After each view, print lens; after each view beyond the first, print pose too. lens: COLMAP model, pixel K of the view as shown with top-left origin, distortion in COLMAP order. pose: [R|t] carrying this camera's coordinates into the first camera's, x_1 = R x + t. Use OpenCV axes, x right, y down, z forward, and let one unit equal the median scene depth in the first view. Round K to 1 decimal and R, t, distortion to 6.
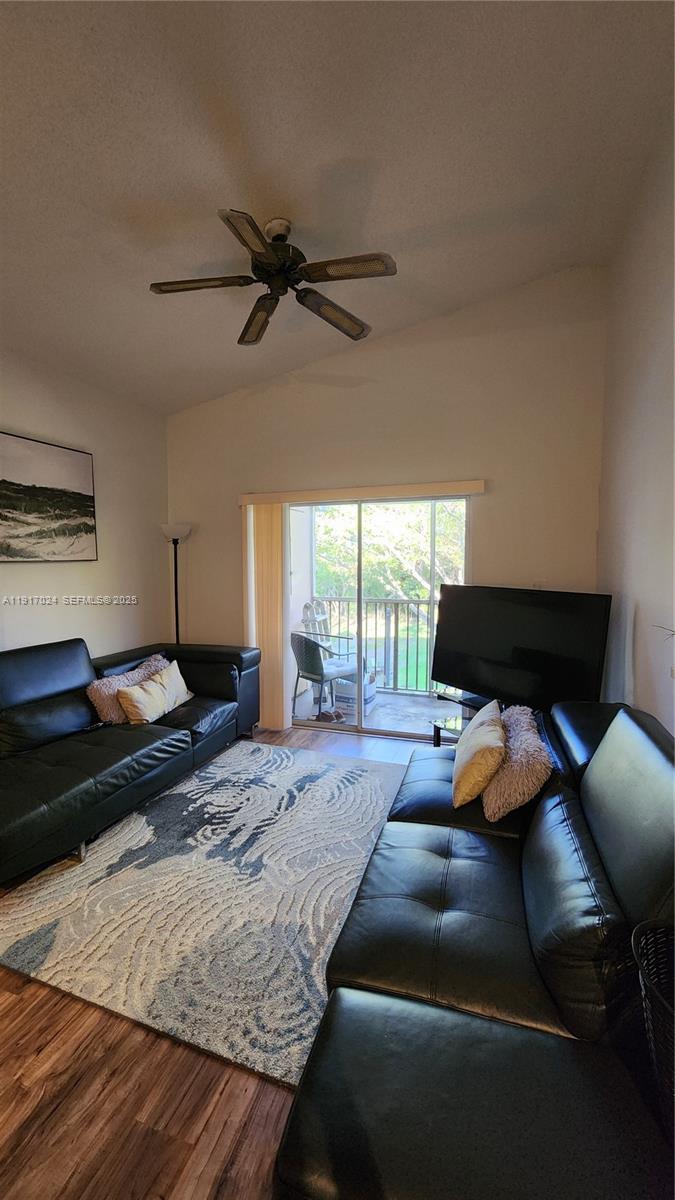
lens RADIAL K [[490.3, 0, 331.1], [0, 490.3, 600.2], [0, 0, 1]] dist [0.001758, -0.000997]
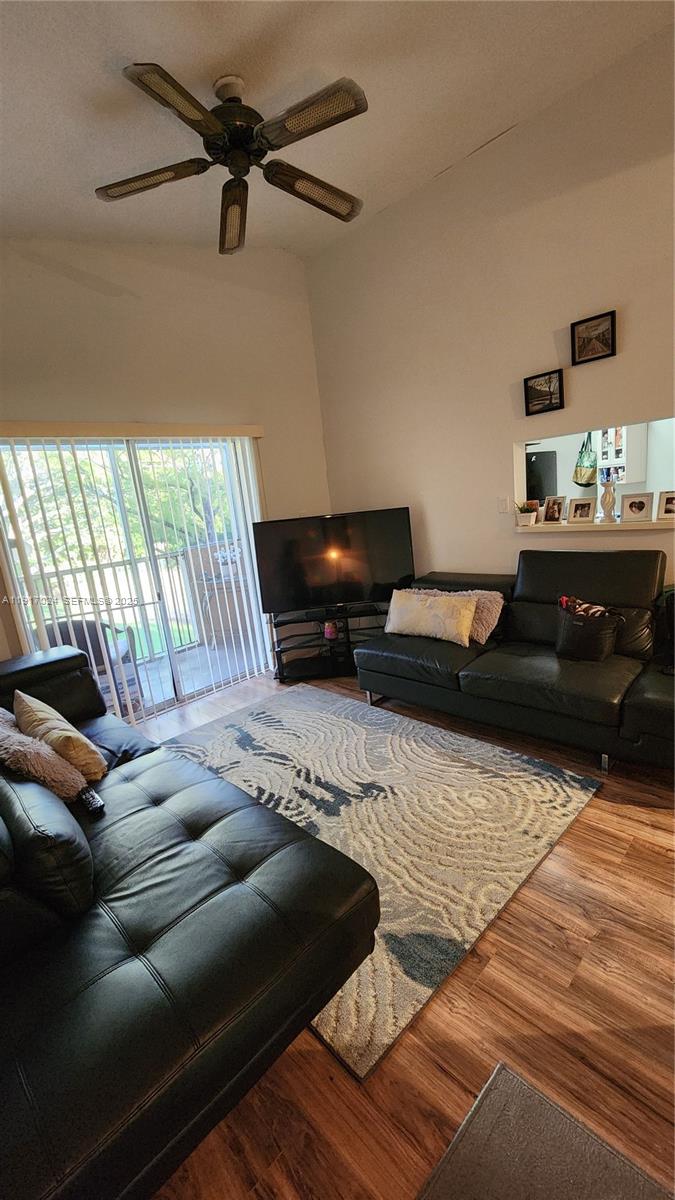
lens RADIAL K [[490.3, 0, 336.4], [0, 490.3, 596.7], [0, 0, 1]] dist [0.001758, -0.000997]
pose [[0.443312, -0.228750, 0.866688, -0.912281], [0.182882, 0.969633, 0.162377, -0.022835], [-0.877513, 0.086518, 0.471684, 0.503173]]
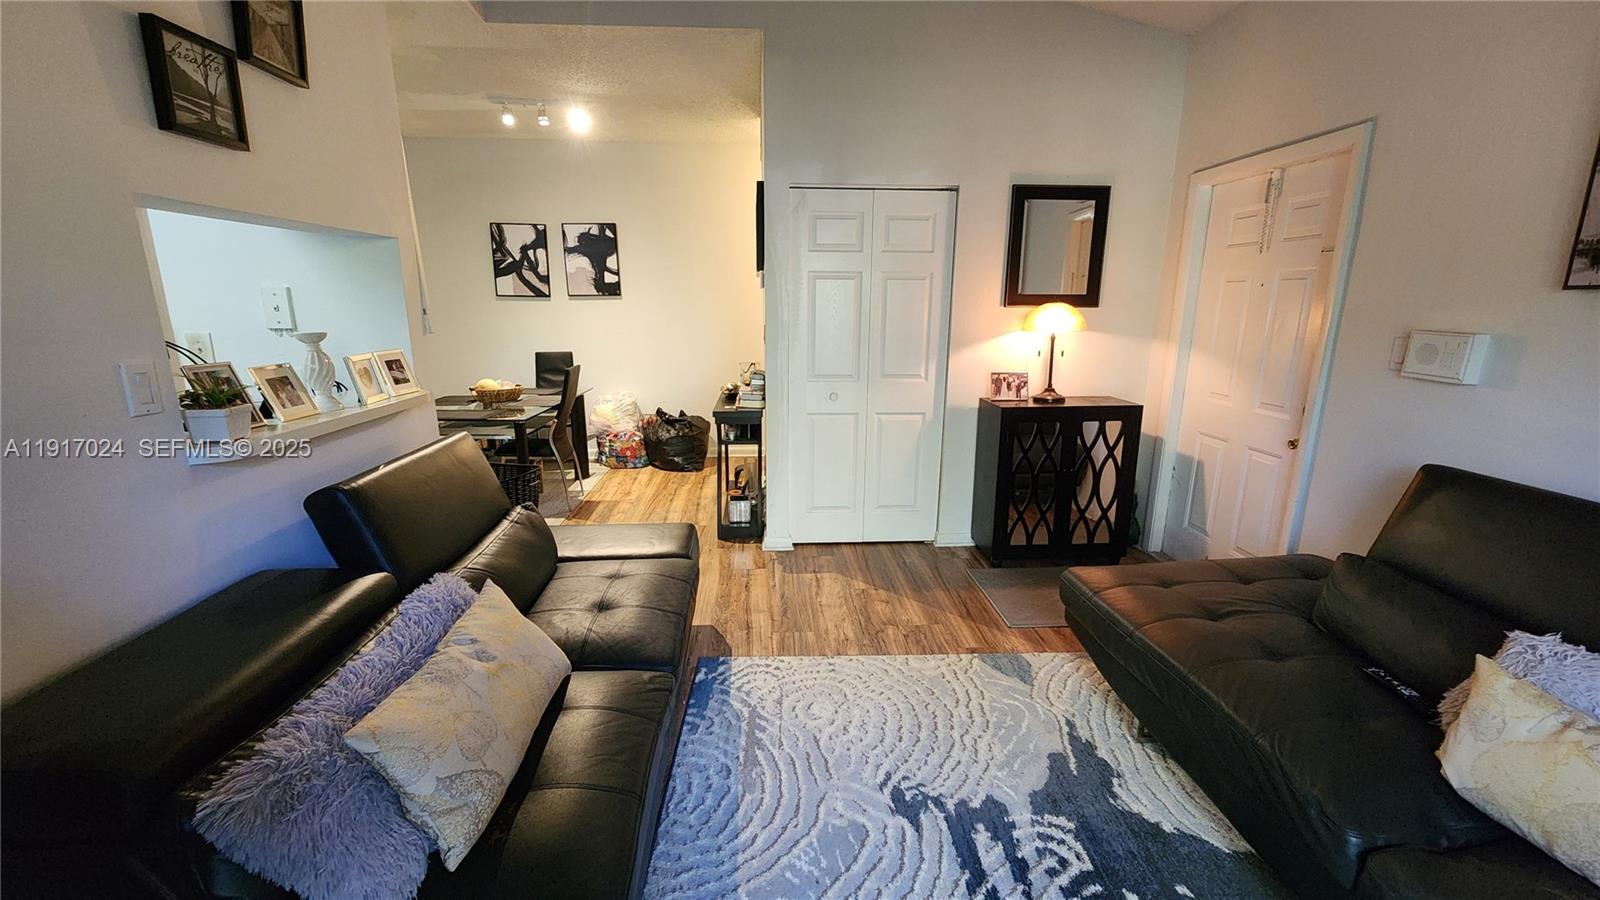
lens RADIAL K [[653.8, 0, 792.5], [0, 653.8, 457.2], [0, 0, 1]] dist [0.001758, -0.000997]
pose [[-0.931971, 0.084334, -0.352588, 0.205664], [-0.029988, 0.951301, 0.306802, -0.095788], [0.361291, 0.296504, -0.884056, 1.416234]]
